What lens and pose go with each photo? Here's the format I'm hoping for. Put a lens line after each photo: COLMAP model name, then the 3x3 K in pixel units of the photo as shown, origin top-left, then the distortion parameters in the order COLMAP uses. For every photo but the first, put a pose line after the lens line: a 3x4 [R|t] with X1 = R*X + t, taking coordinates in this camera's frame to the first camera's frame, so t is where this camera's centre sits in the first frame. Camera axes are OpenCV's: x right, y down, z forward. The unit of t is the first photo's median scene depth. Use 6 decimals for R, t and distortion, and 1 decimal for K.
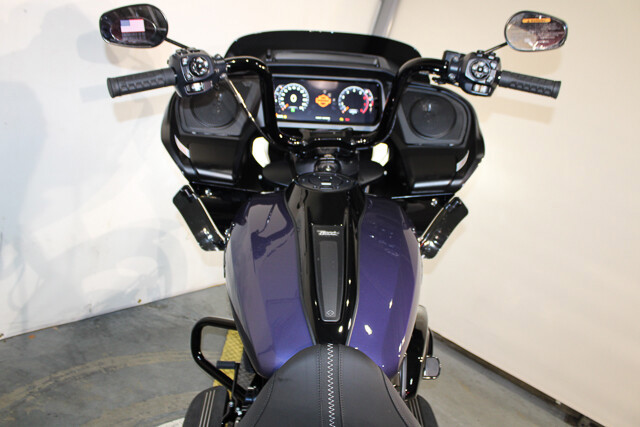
lens RADIAL K [[529.3, 0, 320.0], [0, 529.3, 213.5], [0, 0, 1]] dist [-0.148140, 0.117111]
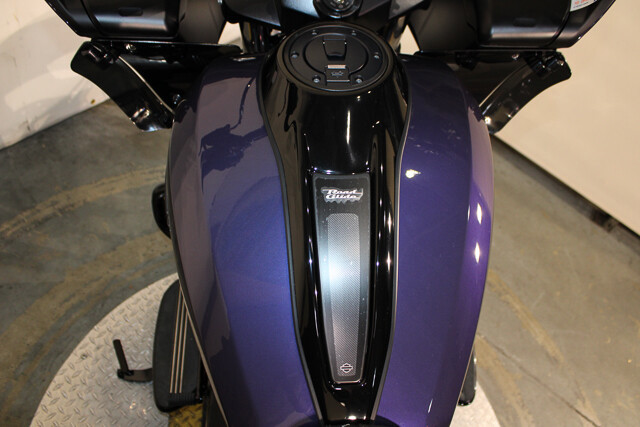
lens RADIAL K [[529.3, 0, 320.0], [0, 529.3, 213.5], [0, 0, 1]] dist [-0.148140, 0.117111]
pose [[0.999984, -0.005630, -0.000360, -0.004579], [0.004892, 0.833526, 0.552458, -0.147768], [-0.002810, -0.552451, 0.833541, 0.322456]]
